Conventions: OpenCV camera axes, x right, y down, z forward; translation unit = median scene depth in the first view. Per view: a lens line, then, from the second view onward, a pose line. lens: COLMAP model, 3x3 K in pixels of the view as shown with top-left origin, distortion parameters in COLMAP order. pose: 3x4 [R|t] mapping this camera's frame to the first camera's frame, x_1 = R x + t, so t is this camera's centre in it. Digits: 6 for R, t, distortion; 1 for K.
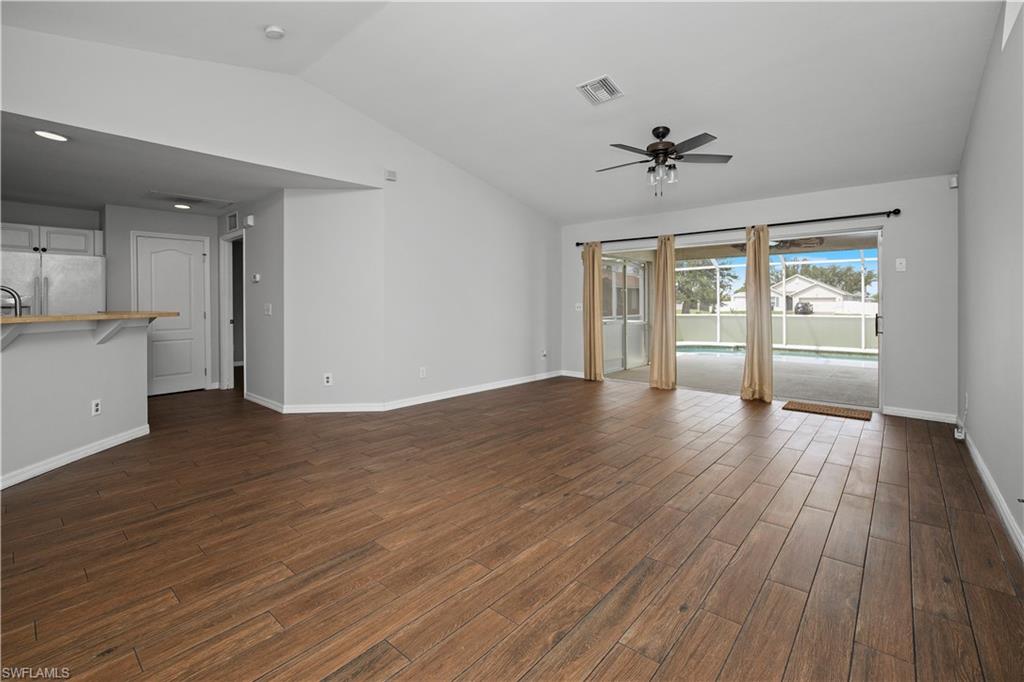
lens RADIAL K [[443.1, 0, 522.8], [0, 443.1, 305.3], [0, 0, 1]] dist [-0.010521, 0.000331]
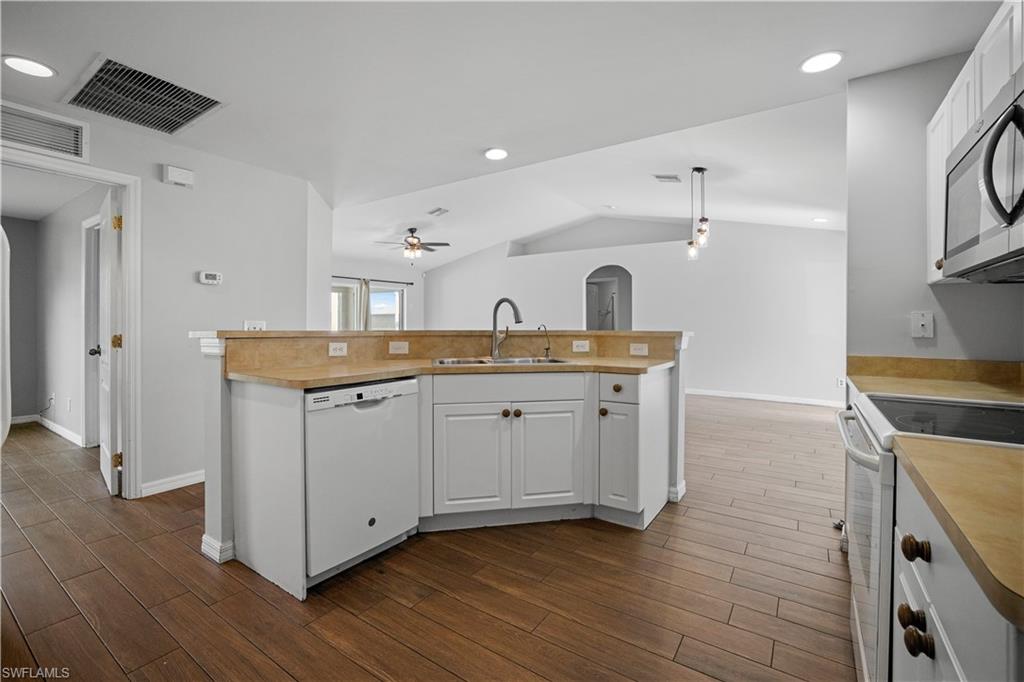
lens RADIAL K [[448.5, 0, 510.0], [0, 448.5, 337.3], [0, 0, 1]] dist [-0.002303, -0.000119]
pose [[-0.114963, -0.021477, 0.993138, -1.281048], [0.006735, 0.999726, 0.022399, 0.011028], [-0.993347, 0.009264, -0.114786, 0.654684]]
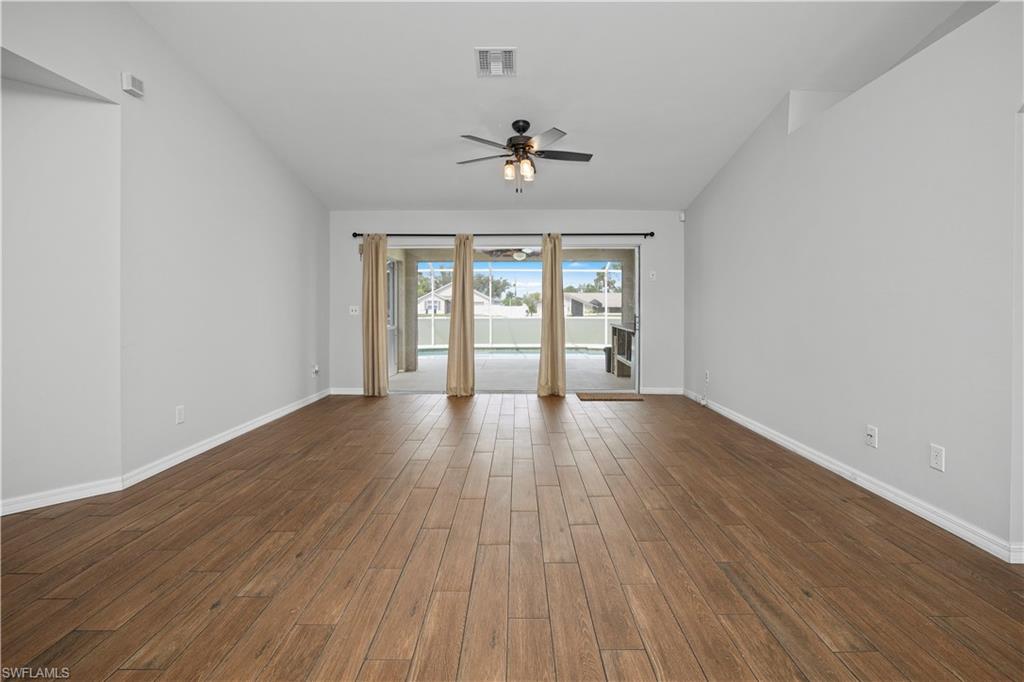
lens RADIAL K [[463.3, 0, 510.7], [0, 463.3, 313.3], [0, 0, 1]] dist [-0.044546, 0.019295]
pose [[0.766885, -0.008031, 0.641734, -0.277628], [0.001958, 0.999946, 0.010174, 0.001664], [-0.641781, -0.006546, 0.766860, 0.201586]]
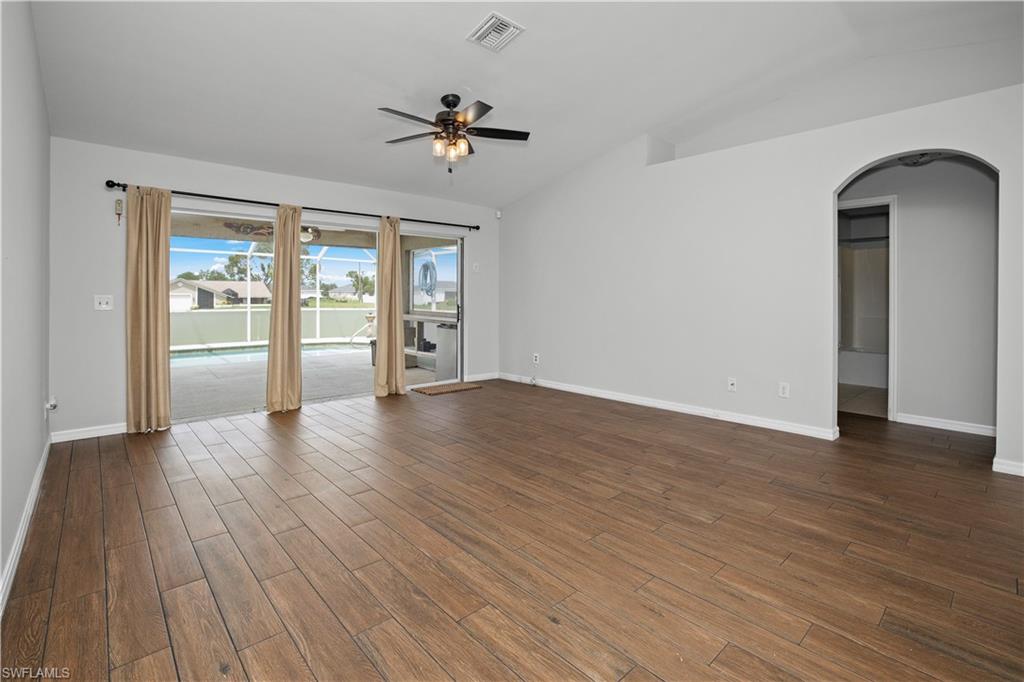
lens RADIAL K [[475.9, 0, 499.0], [0, 475.9, 296.5], [0, 0, 1]] dist [-0.038071, 0.012122]
pose [[0.144814, 0.002430, 0.989456, -0.485244], [0.004213, 0.999986, -0.003072, 0.000525], [-0.989450, 0.004614, 0.144802, 0.620503]]
